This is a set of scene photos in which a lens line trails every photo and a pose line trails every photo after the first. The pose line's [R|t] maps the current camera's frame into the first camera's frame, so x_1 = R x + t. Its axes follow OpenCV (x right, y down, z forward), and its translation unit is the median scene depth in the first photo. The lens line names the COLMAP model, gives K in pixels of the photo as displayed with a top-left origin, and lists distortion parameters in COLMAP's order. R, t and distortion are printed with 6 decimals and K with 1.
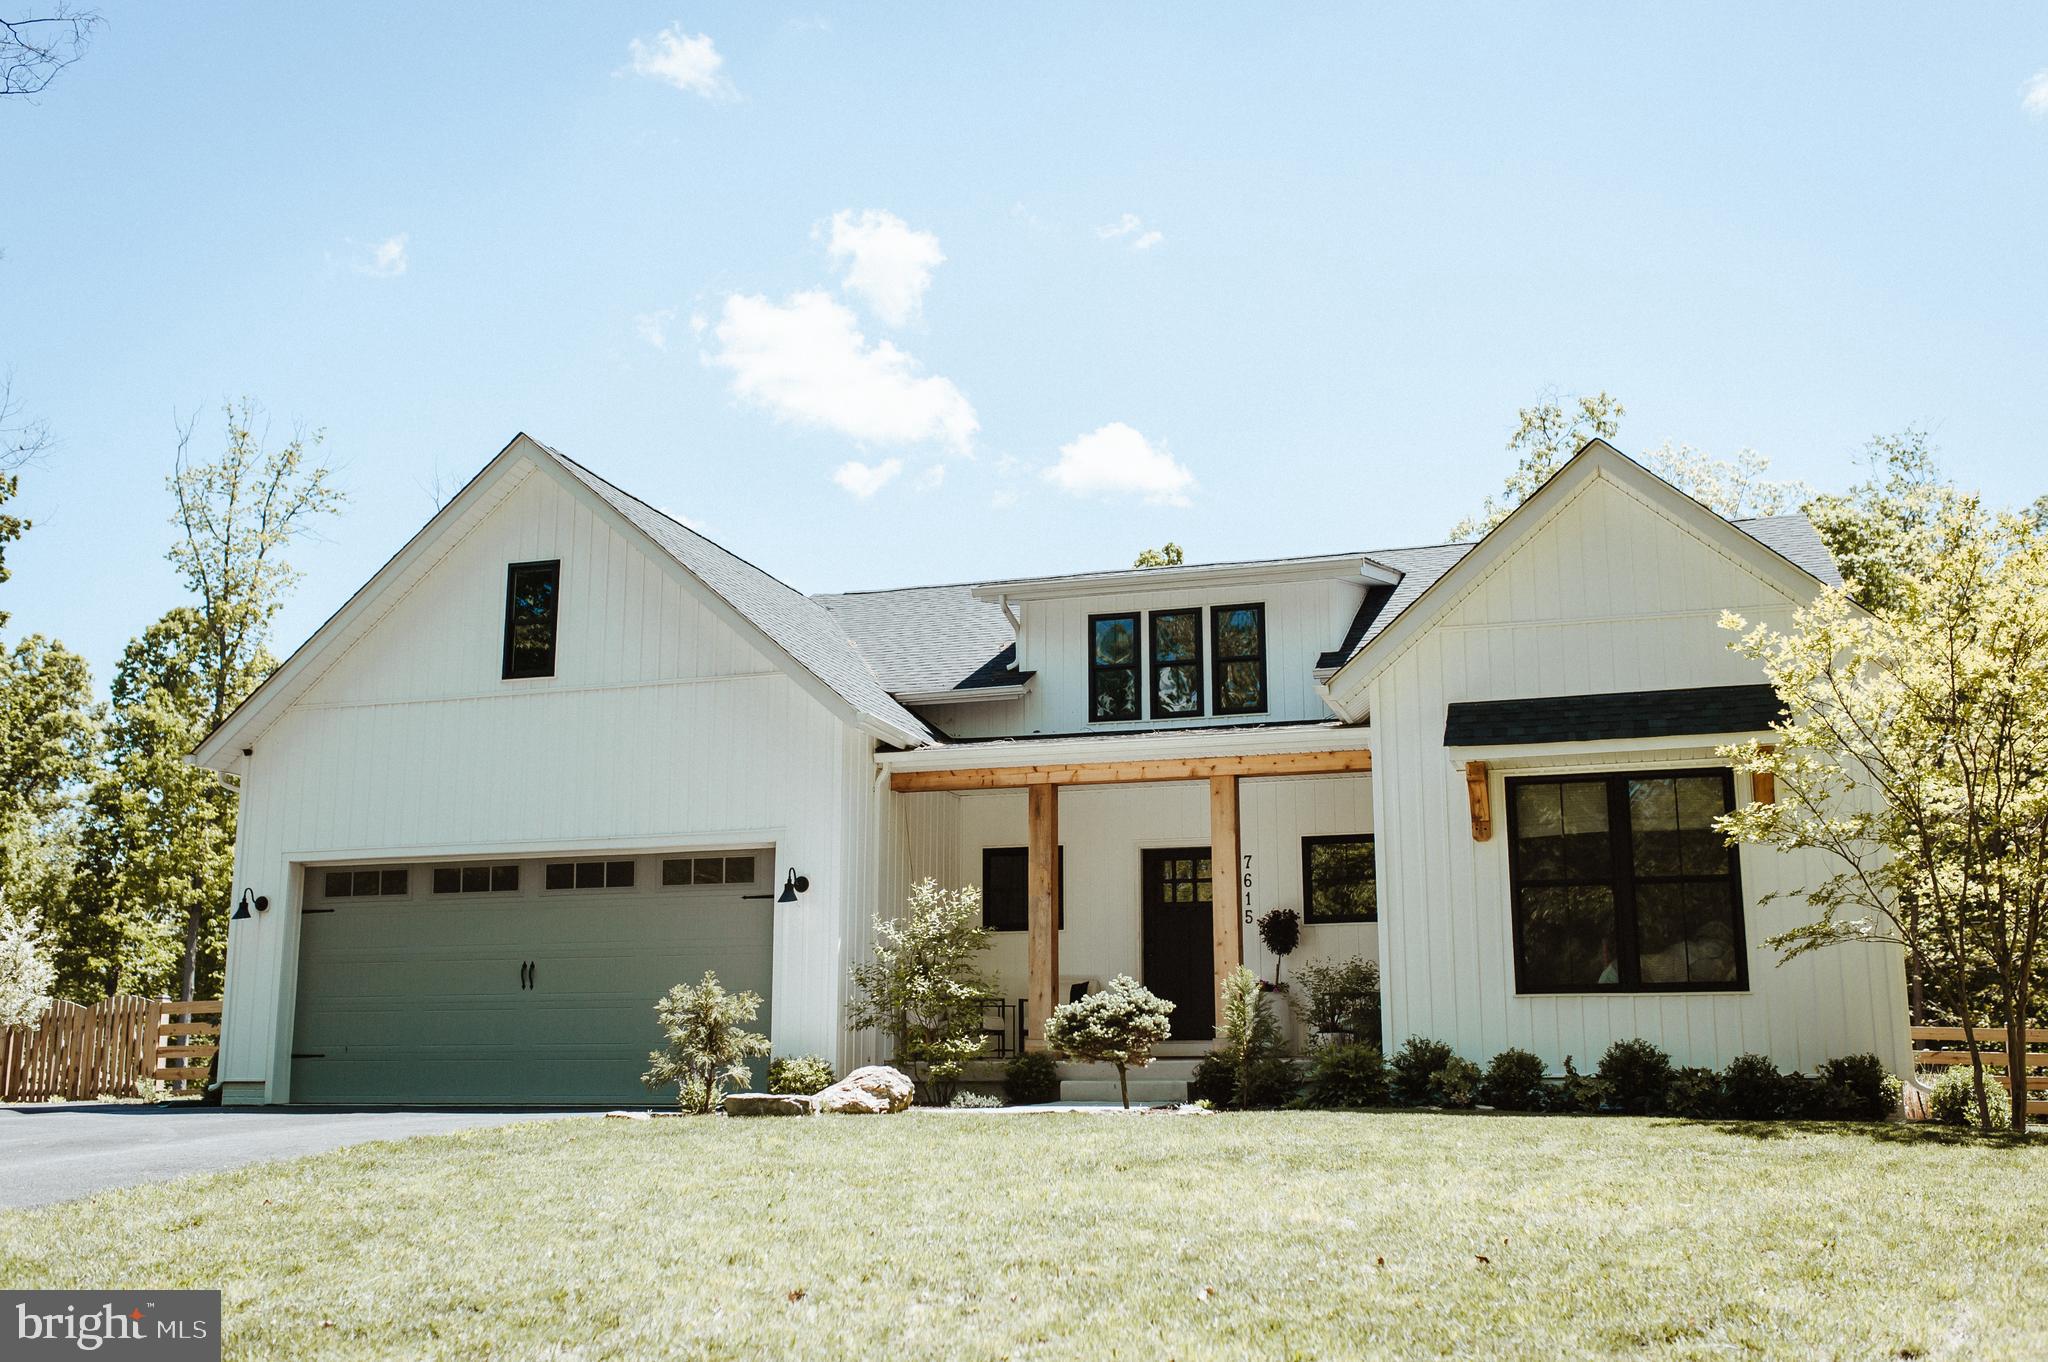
lens RADIAL K [[1923.9, 0, 1015.2], [0, 1923.9, 683.6], [0, 0, 1]] dist [0.002381, -0.008581]
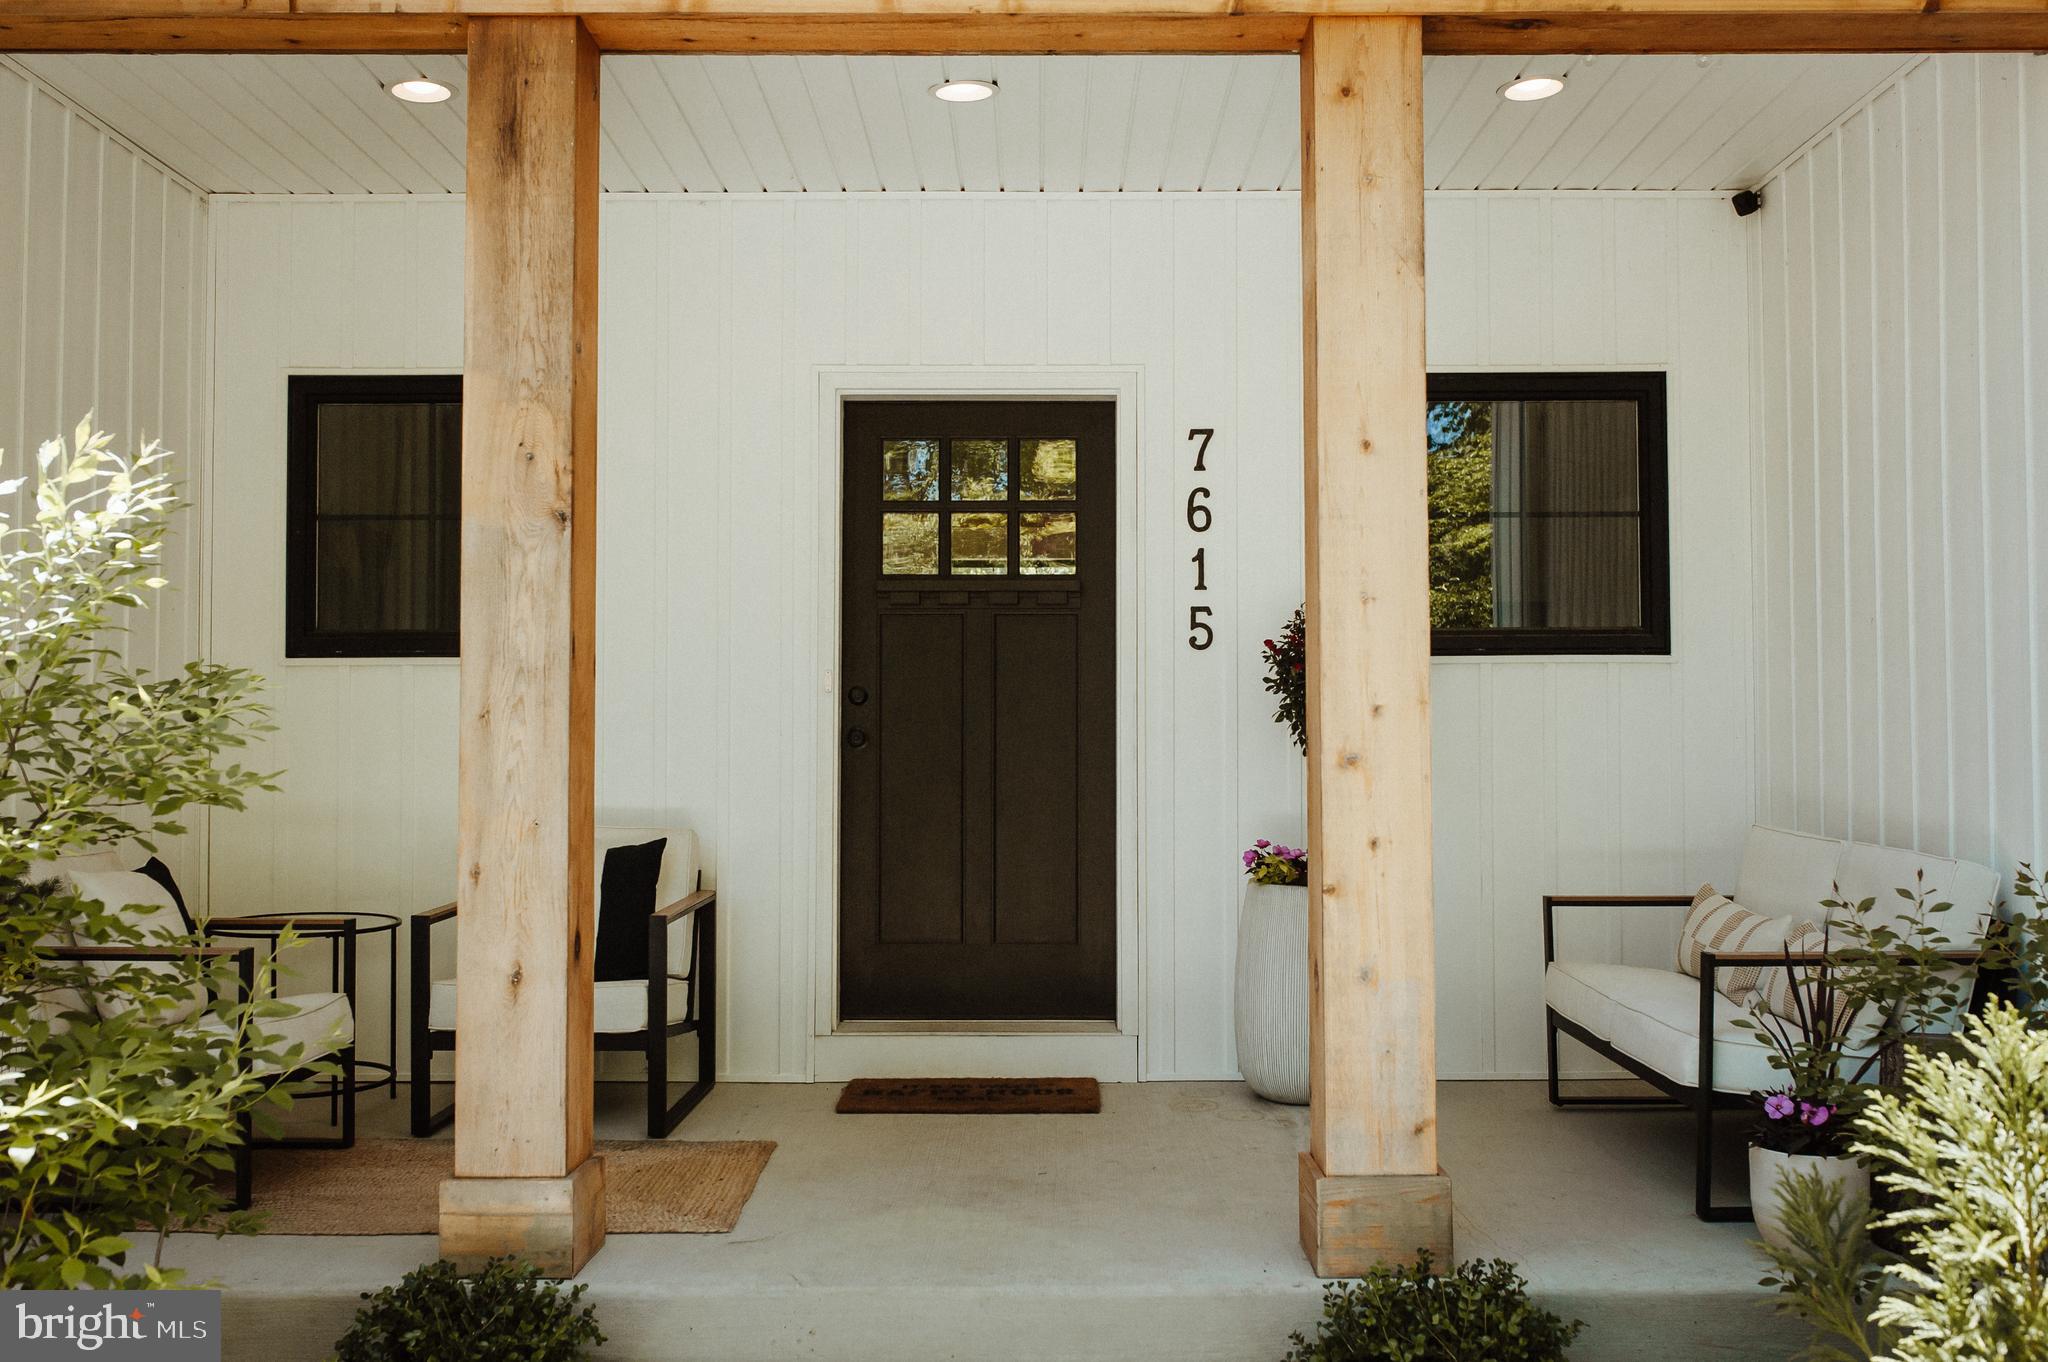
lens RADIAL K [[1923.9, 0, 1015.2], [0, 1923.9, 683.6], [0, 0, 1]] dist [0.002381, -0.008581]
pose [[0.957644, 0.010023, 0.287780, 0.004002], [-0.059924, 0.984451, 0.165122, 0.081396], [-0.281650, -0.175374, 0.943354, 0.712742]]
